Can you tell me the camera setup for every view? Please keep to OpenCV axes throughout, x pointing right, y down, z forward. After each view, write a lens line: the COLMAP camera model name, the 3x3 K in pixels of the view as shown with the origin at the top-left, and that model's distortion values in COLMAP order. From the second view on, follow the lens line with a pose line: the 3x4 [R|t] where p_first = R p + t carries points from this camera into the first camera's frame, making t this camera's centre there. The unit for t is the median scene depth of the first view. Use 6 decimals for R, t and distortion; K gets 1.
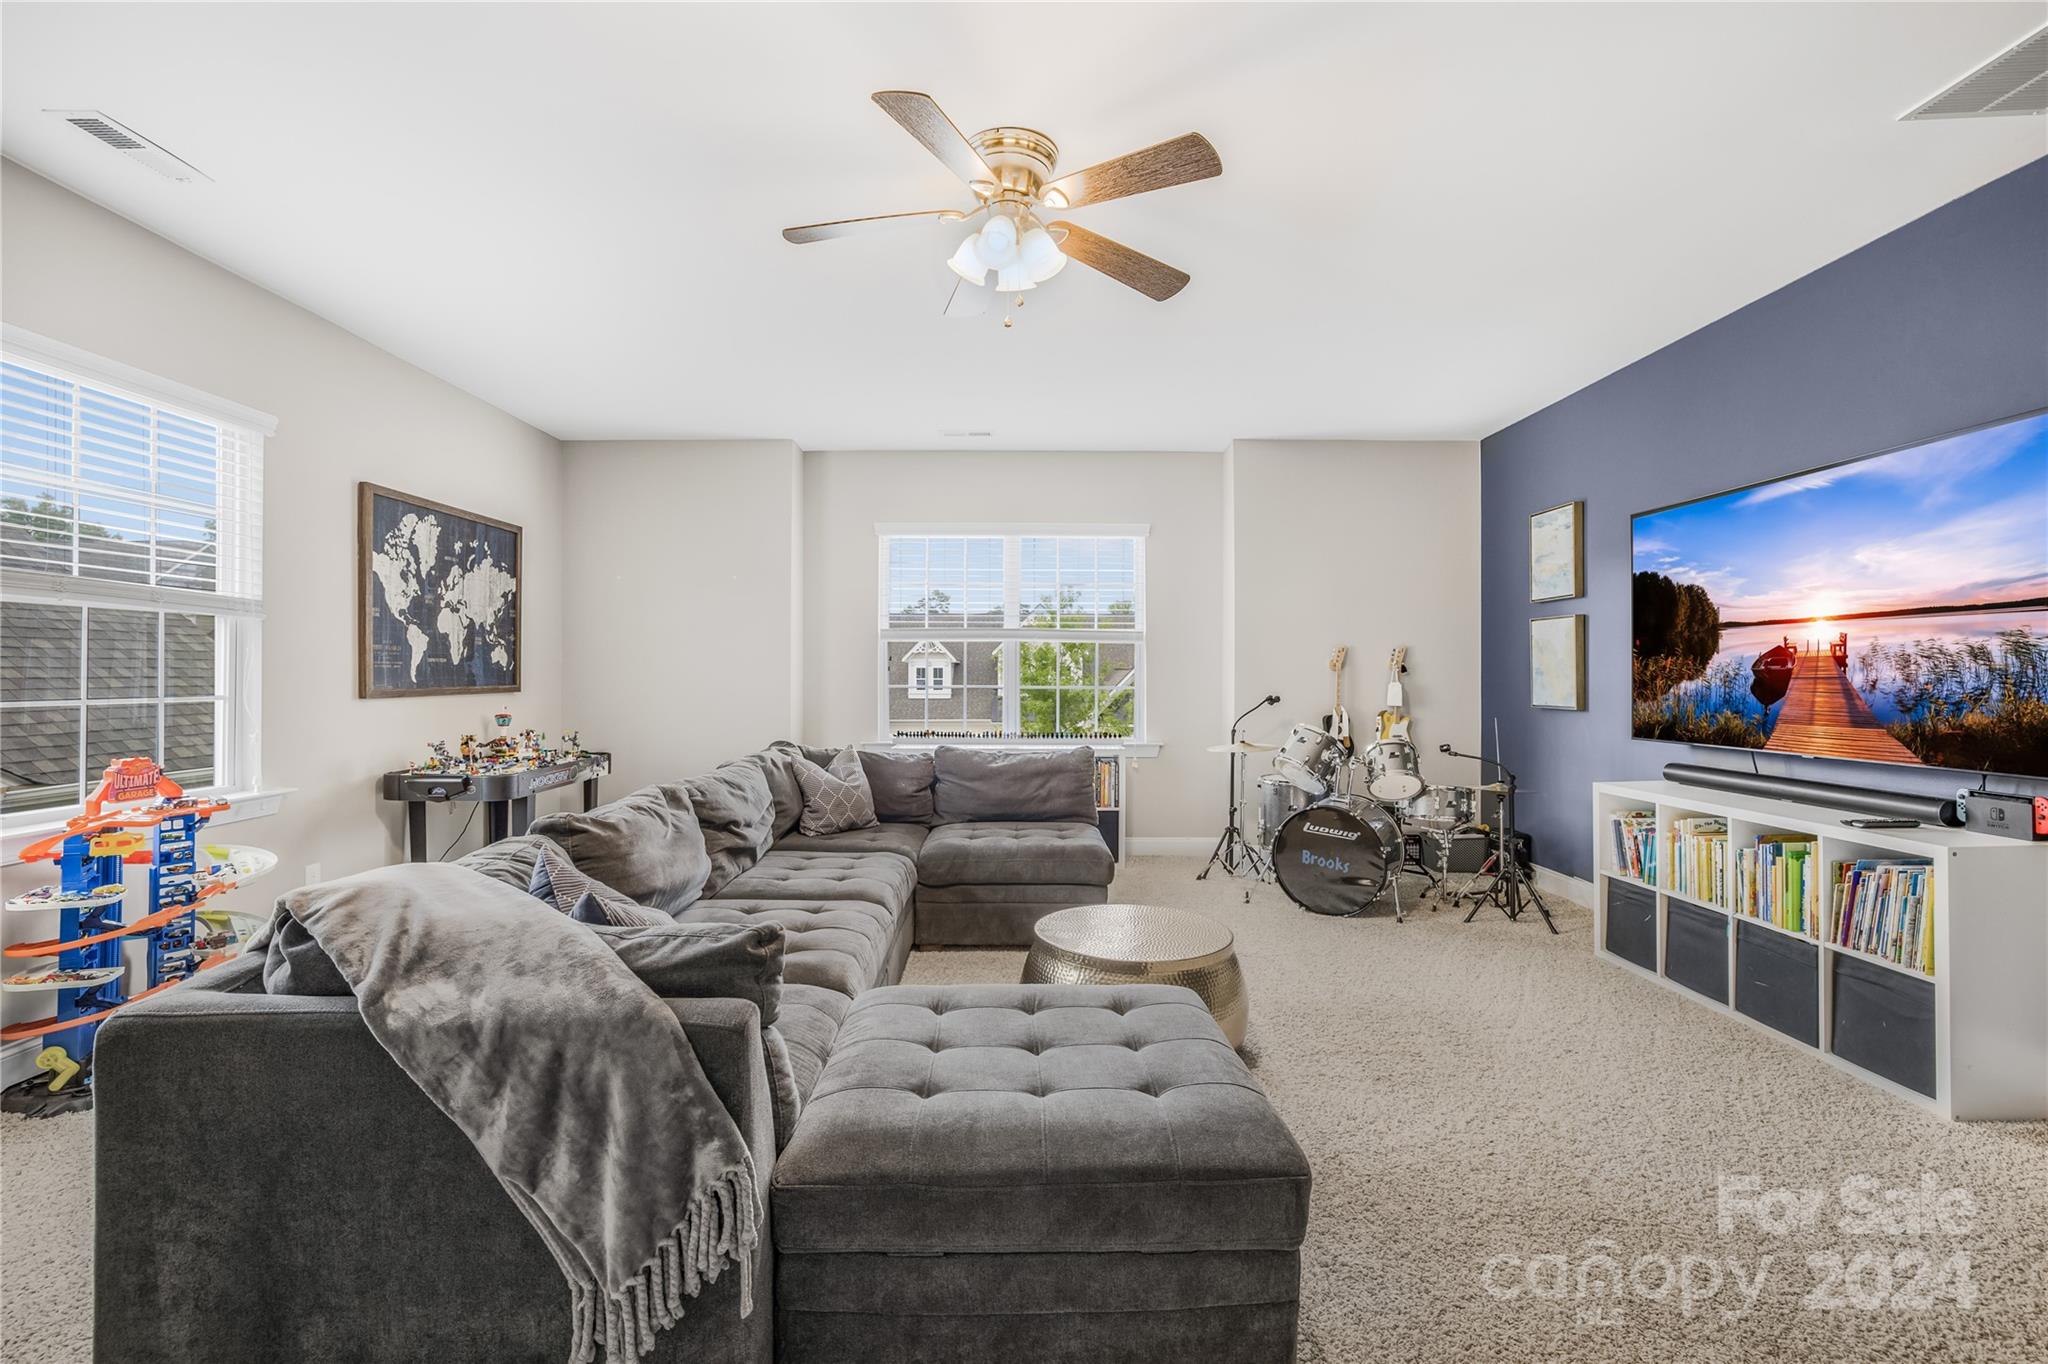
lens RADIAL K [[904.0, 0, 1011.0], [0, 904.0, 660.5], [0, 0, 1]] dist [-0.045549, 0.018736]
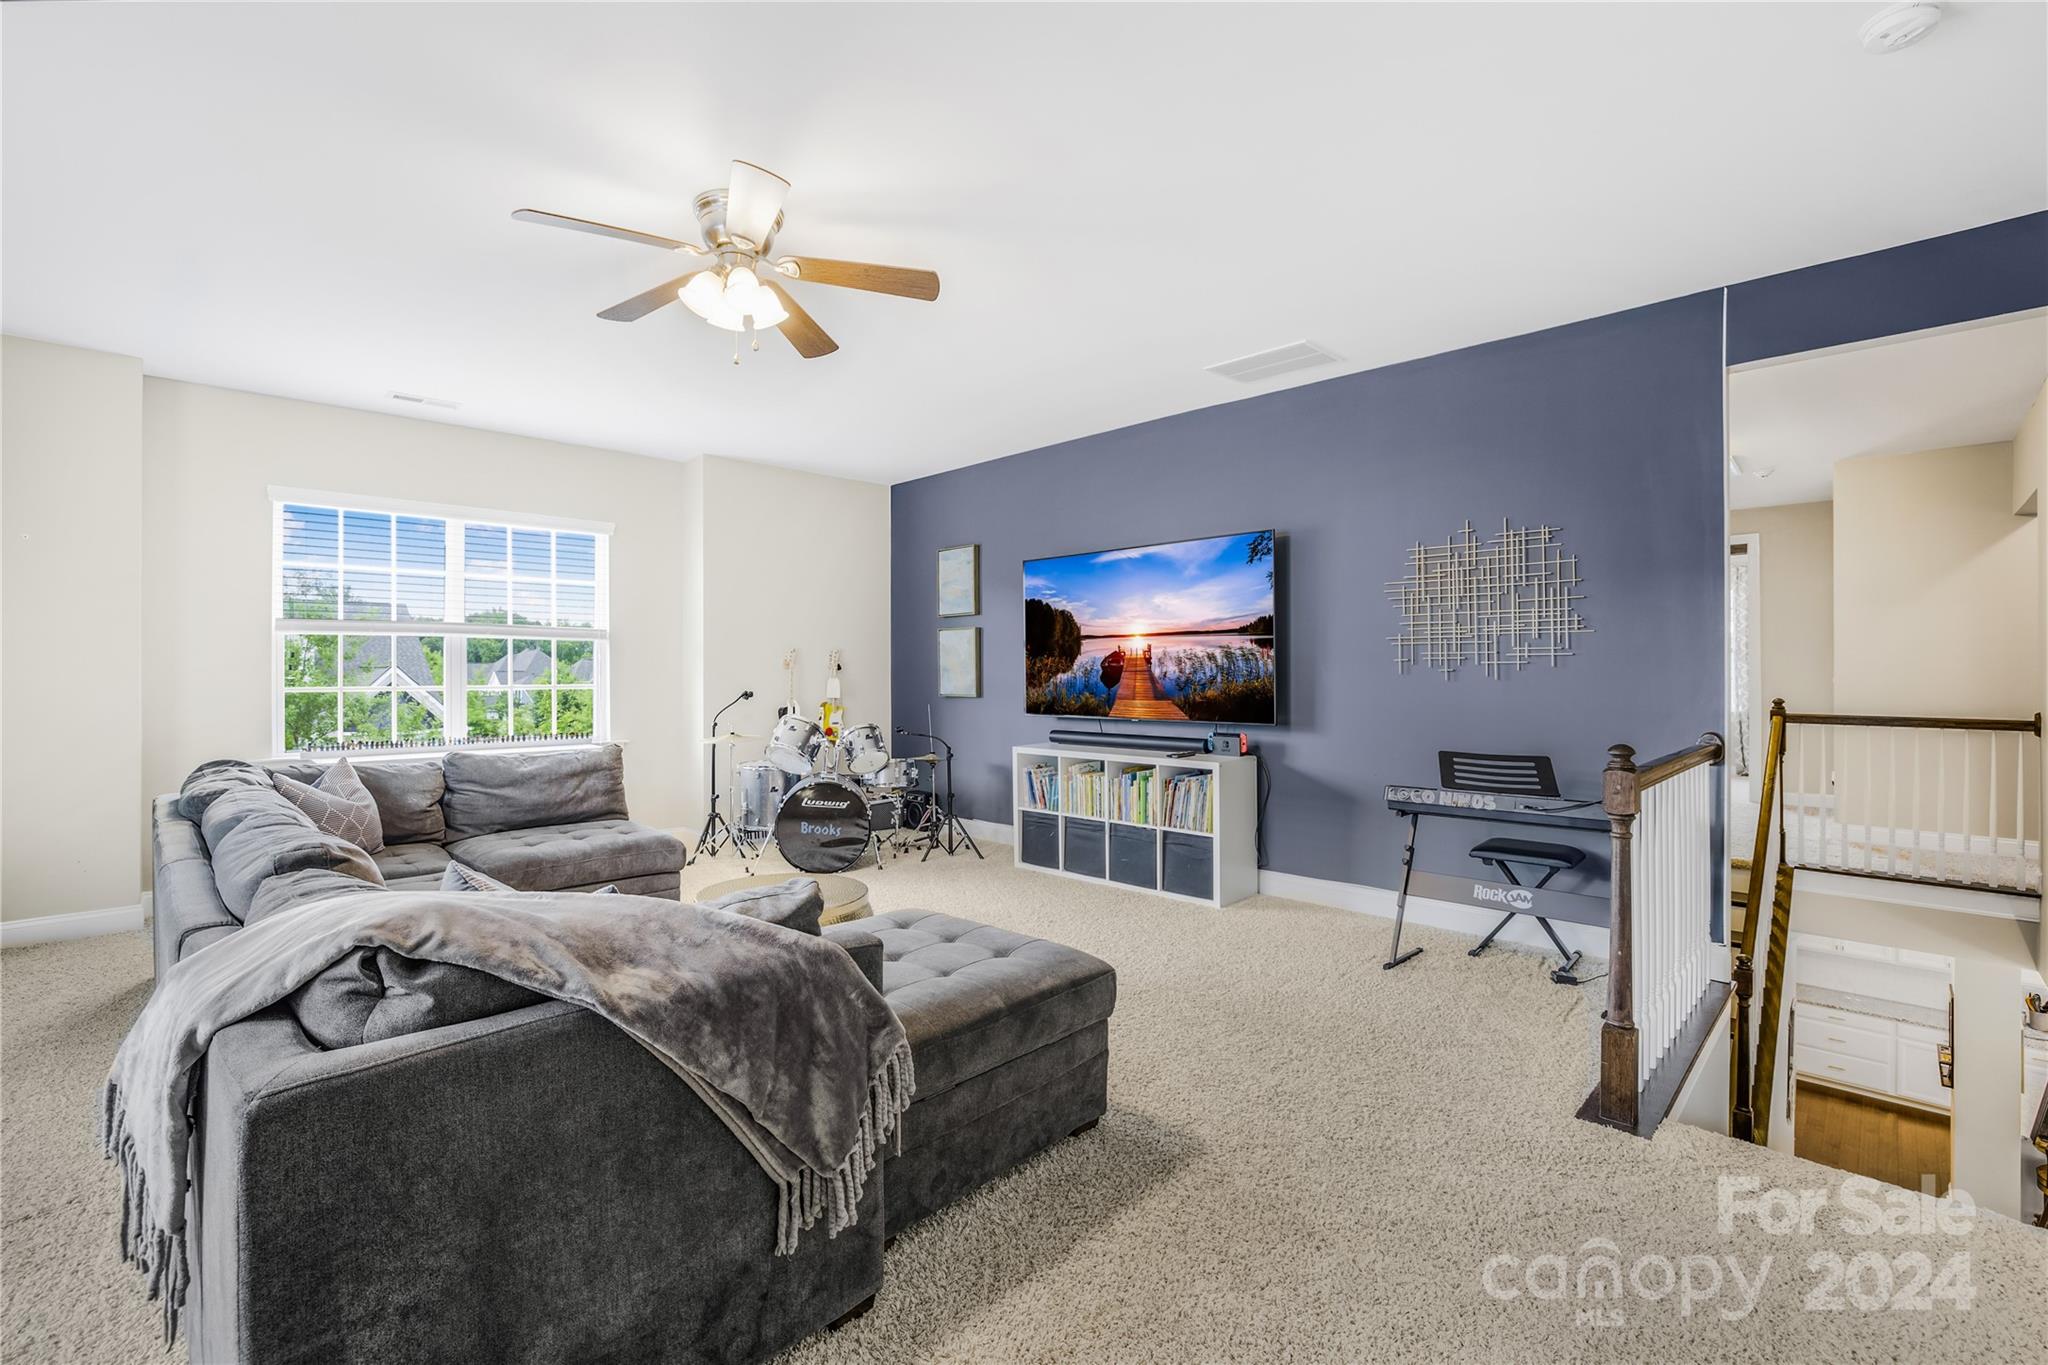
lens RADIAL K [[904.0, 0, 1011.0], [0, 904.0, 661.0], [0, 0, 1]] dist [-0.045549, 0.018736]
pose [[0.709299, 0.001859, 0.704905, -0.409604], [-0.004281, 0.999989, 0.001669, -0.000829], [-0.704895, -0.004202, 0.709299, -0.023171]]
